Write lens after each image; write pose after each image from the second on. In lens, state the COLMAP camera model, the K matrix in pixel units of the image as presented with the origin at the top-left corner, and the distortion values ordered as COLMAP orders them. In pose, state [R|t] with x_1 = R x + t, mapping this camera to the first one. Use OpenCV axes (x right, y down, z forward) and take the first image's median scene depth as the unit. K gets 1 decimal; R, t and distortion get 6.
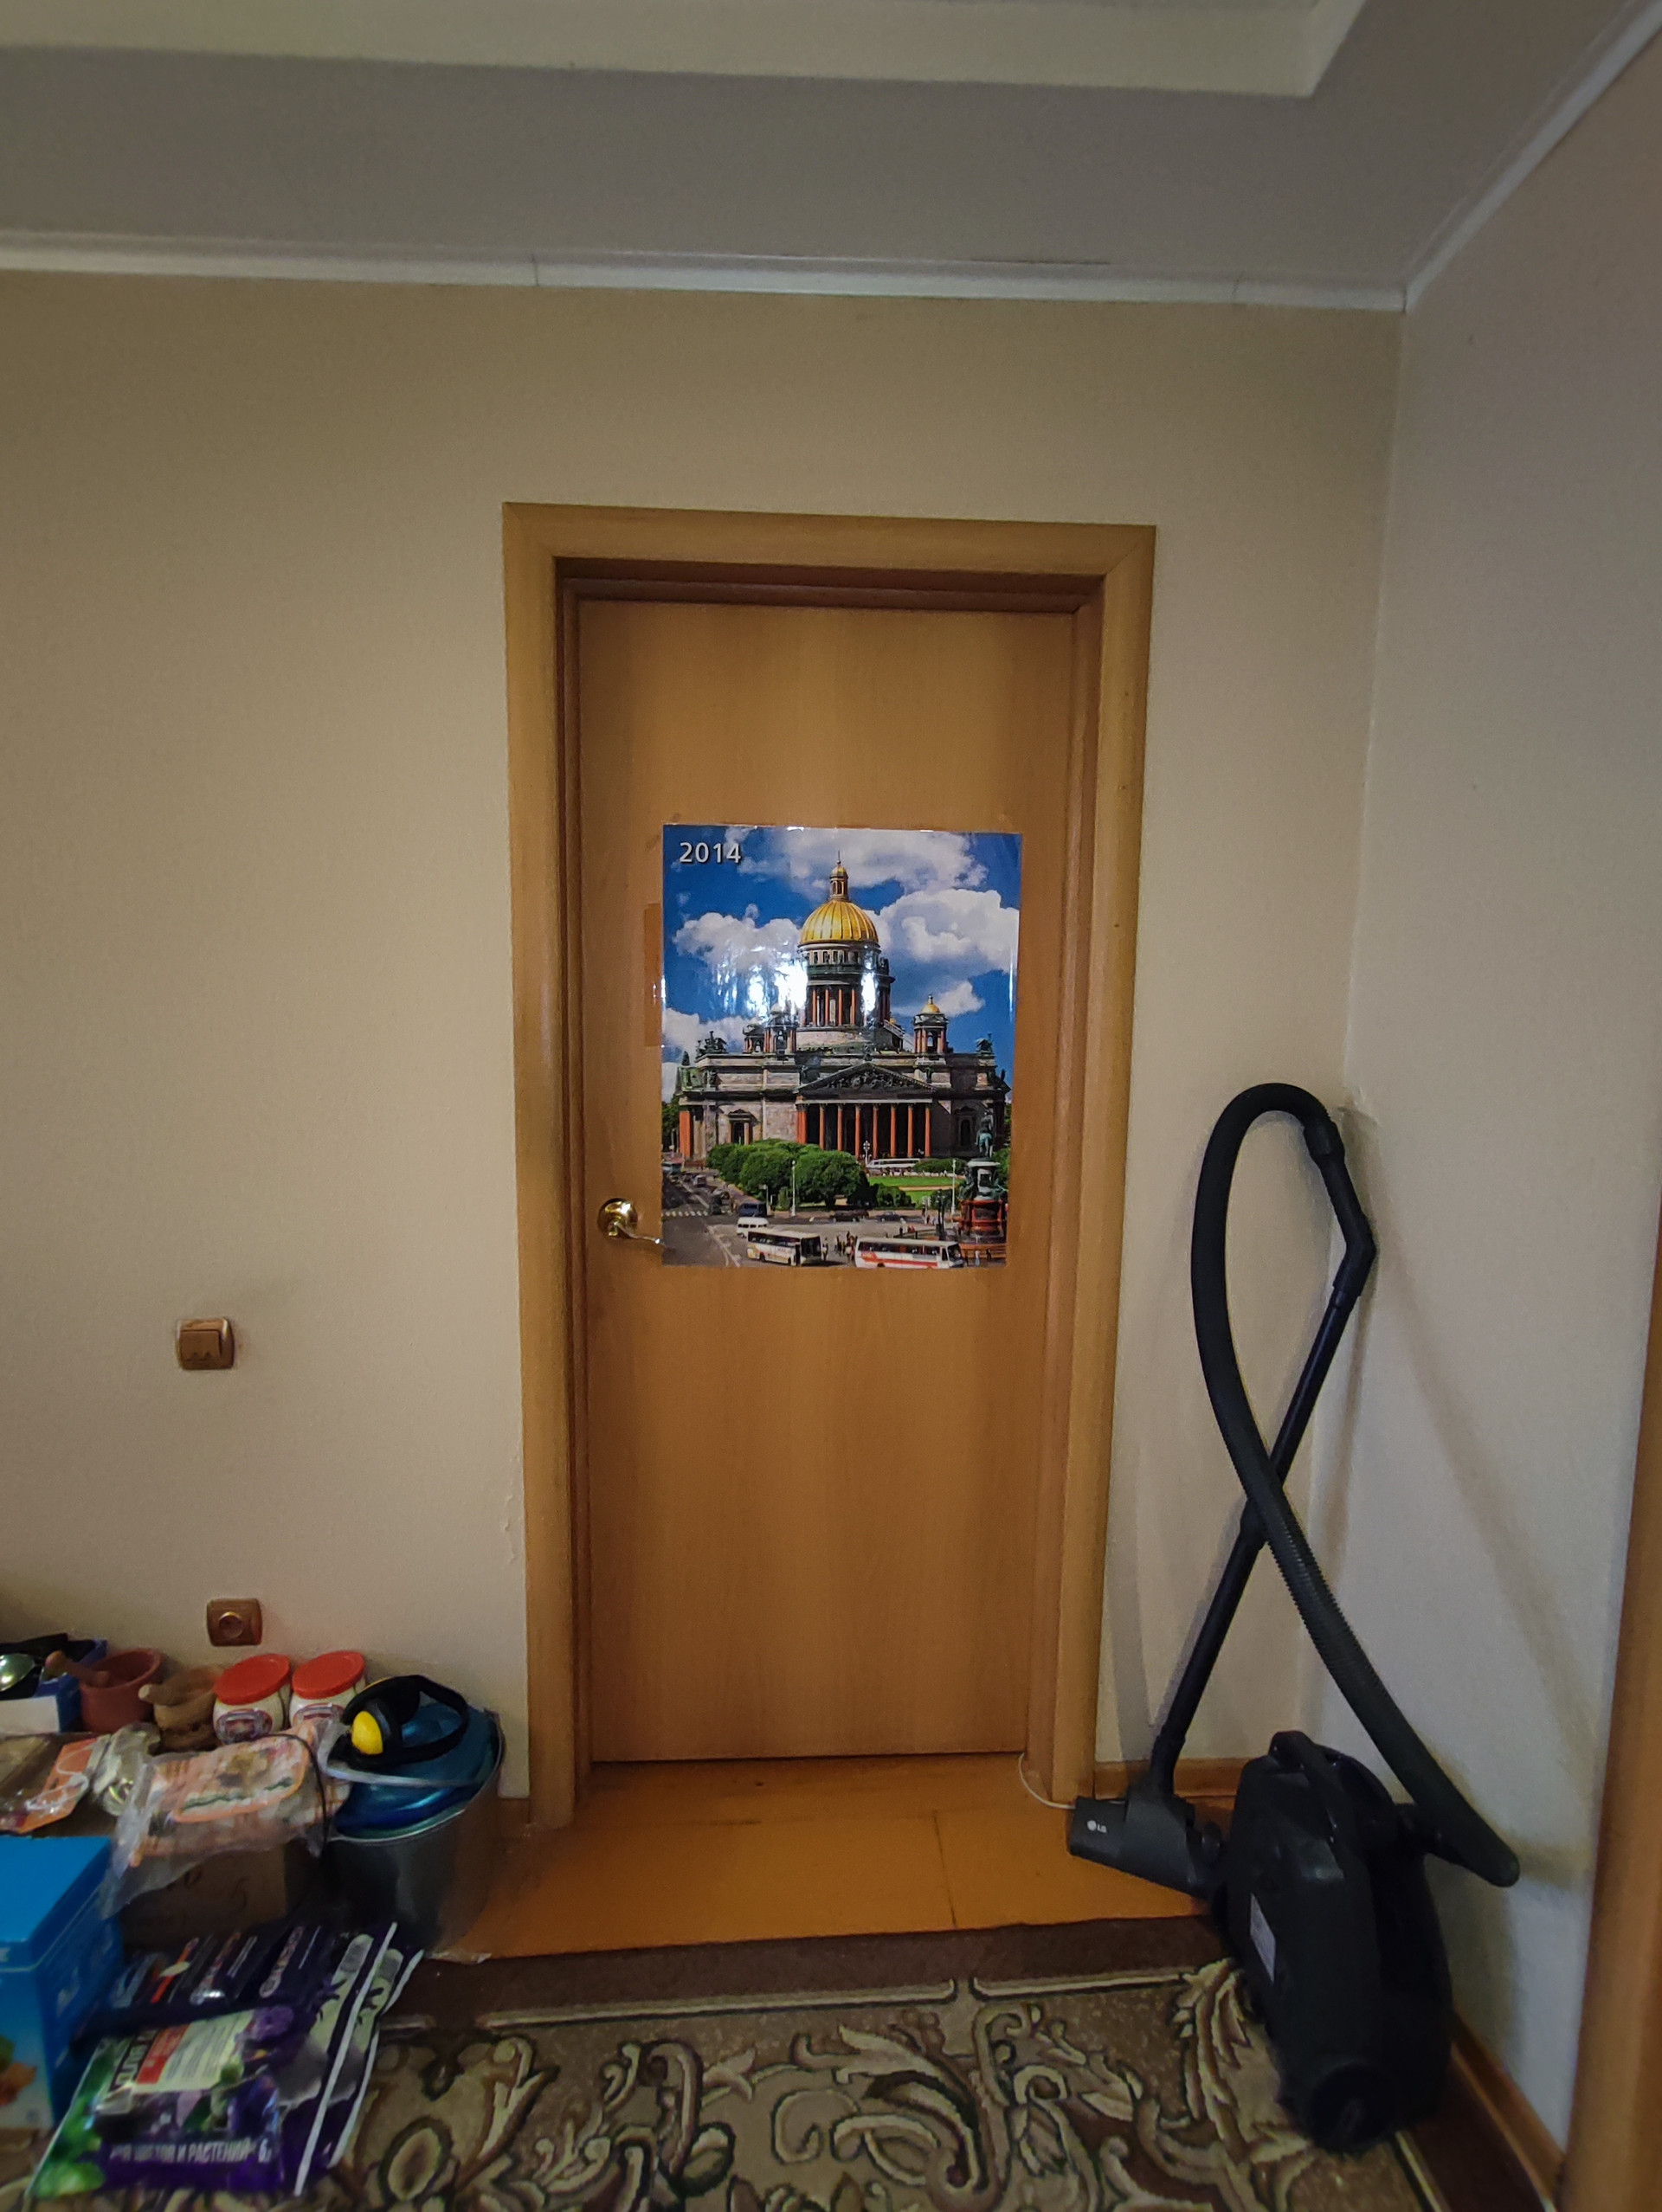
lens RADIAL K [[1005.5, 0, 827.9], [0, 1005.5, 1096.7], [0, 0, 1]] dist [-0.005816, 0.004101]
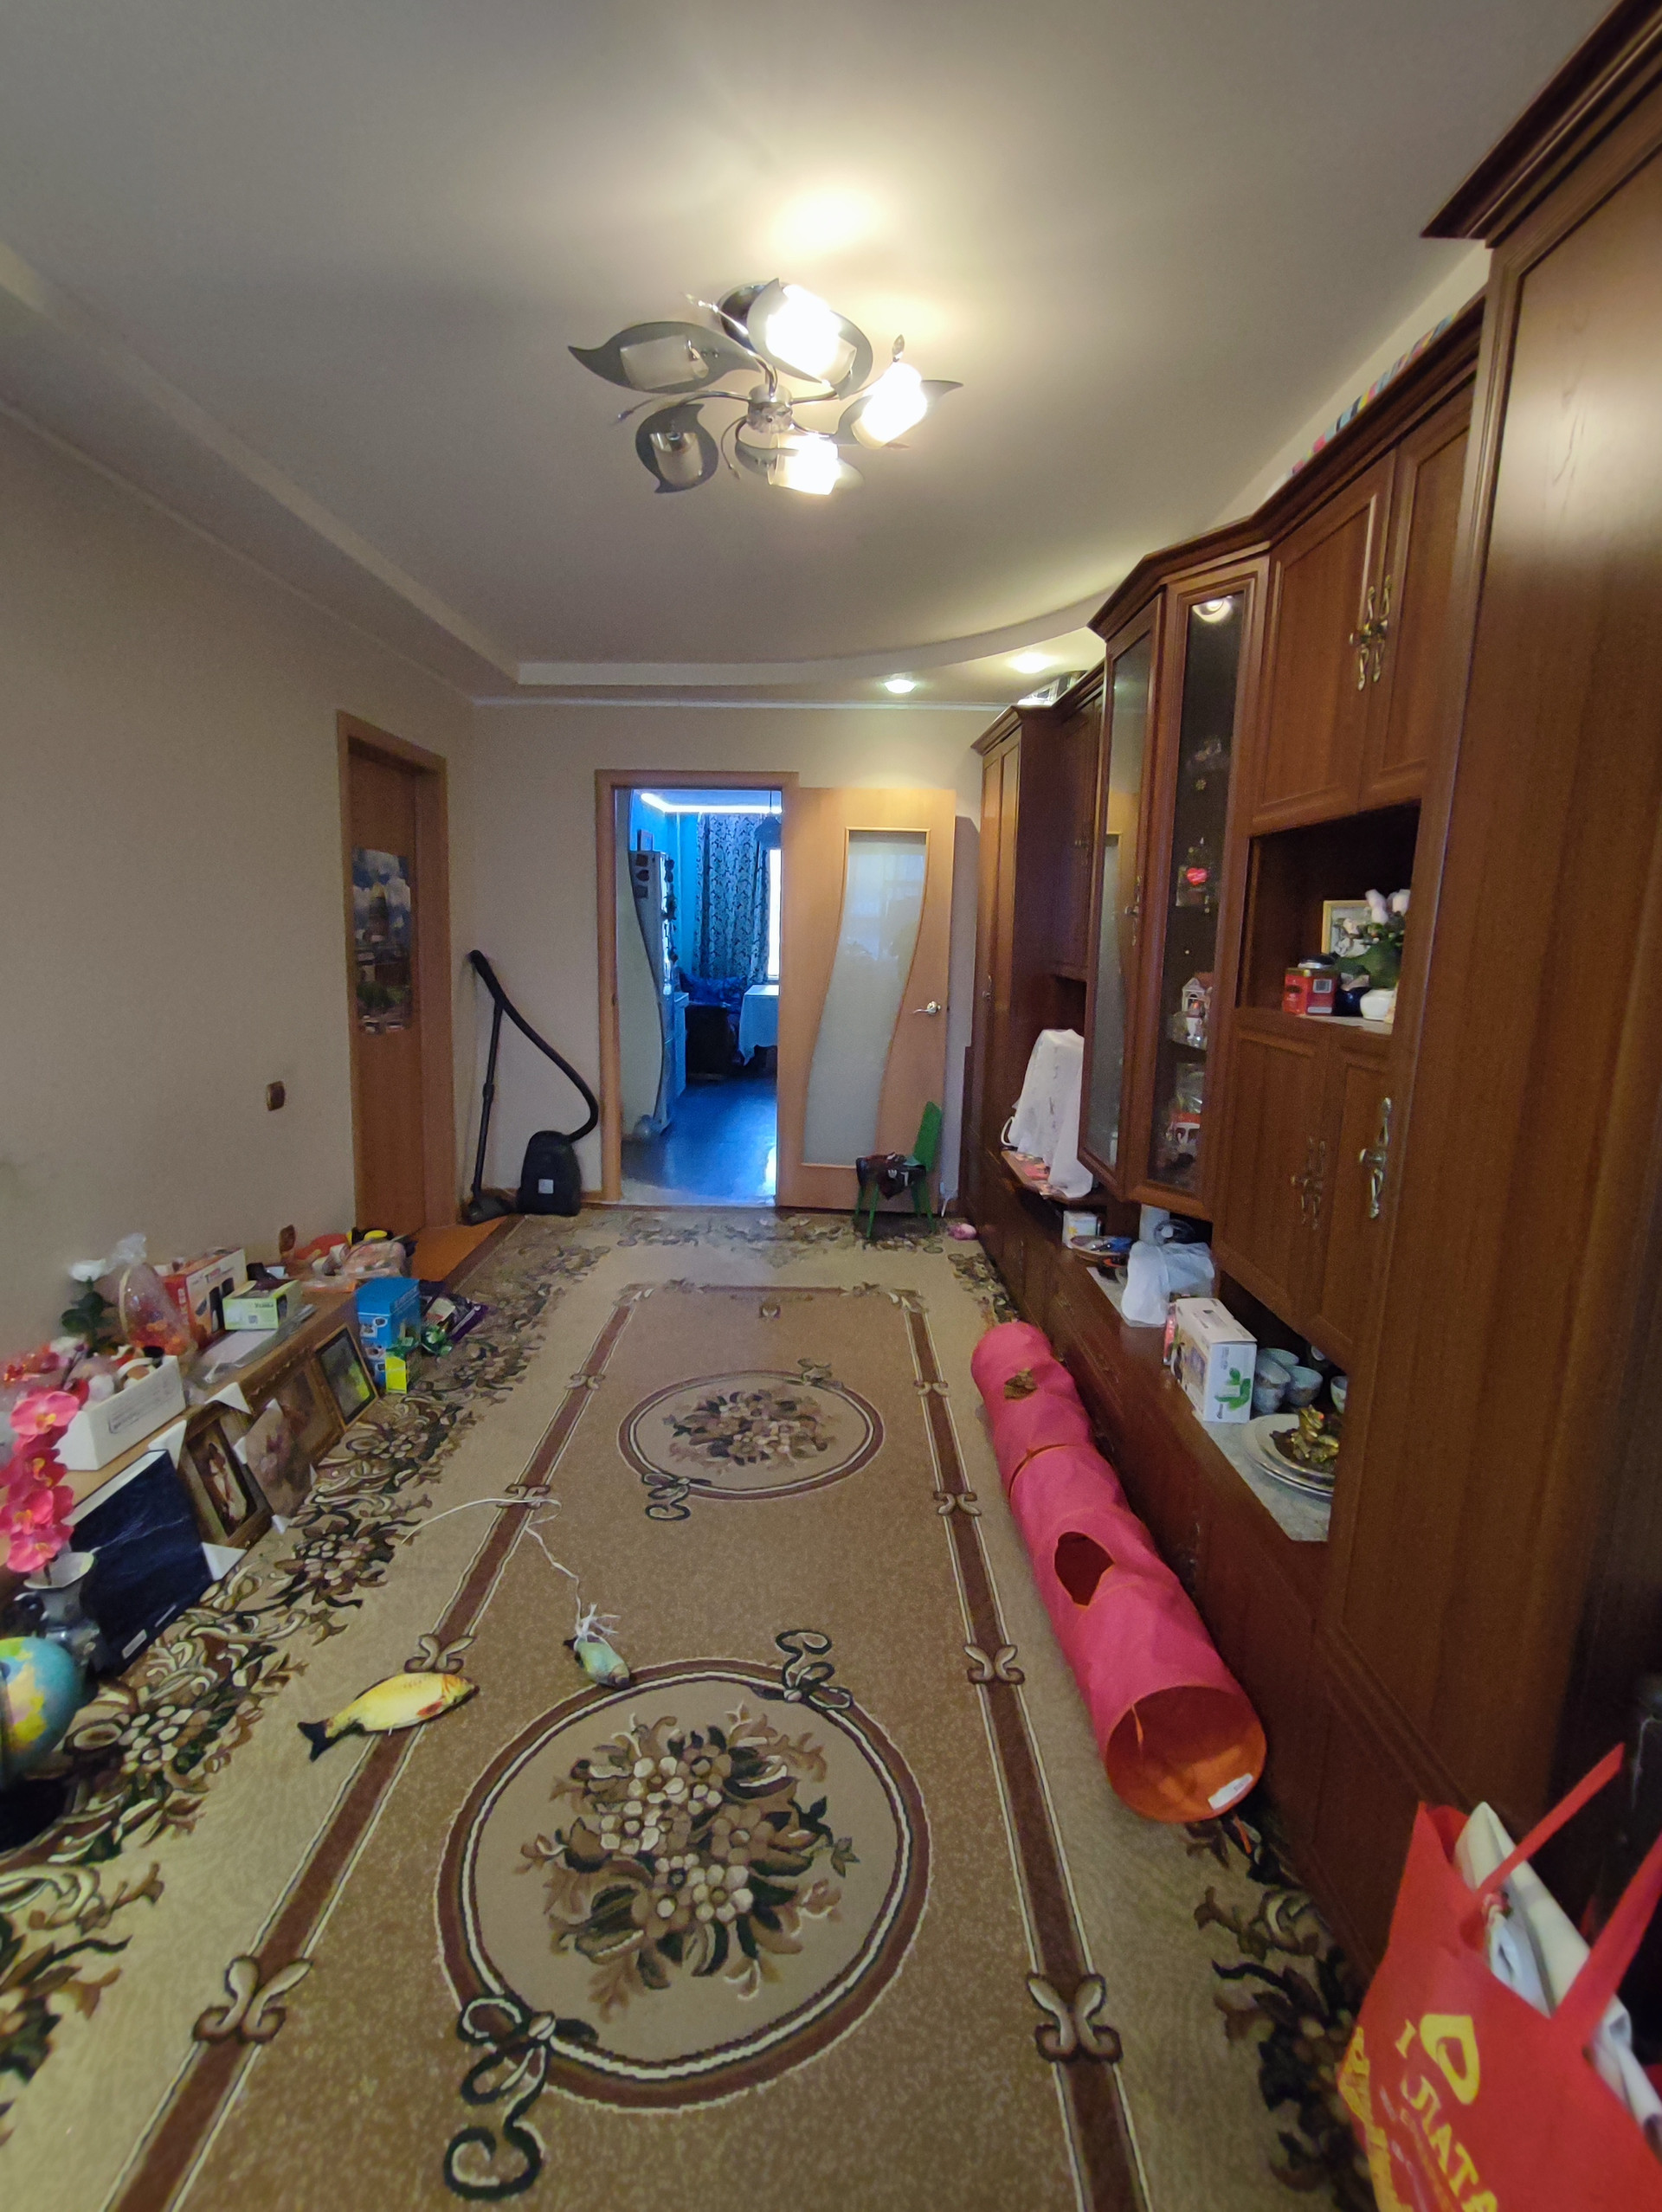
lens RADIAL K [[1005.5, 0, 827.7], [0, 1005.5, 1098.7], [0, 0, 1]] dist [-0.005816, 0.004101]
pose [[0.060355, -0.175872, 0.982561, -2.375385], [0.072256, 0.982543, 0.171430, -0.014534], [-0.995558, 0.060649, 0.072010, -0.225476]]
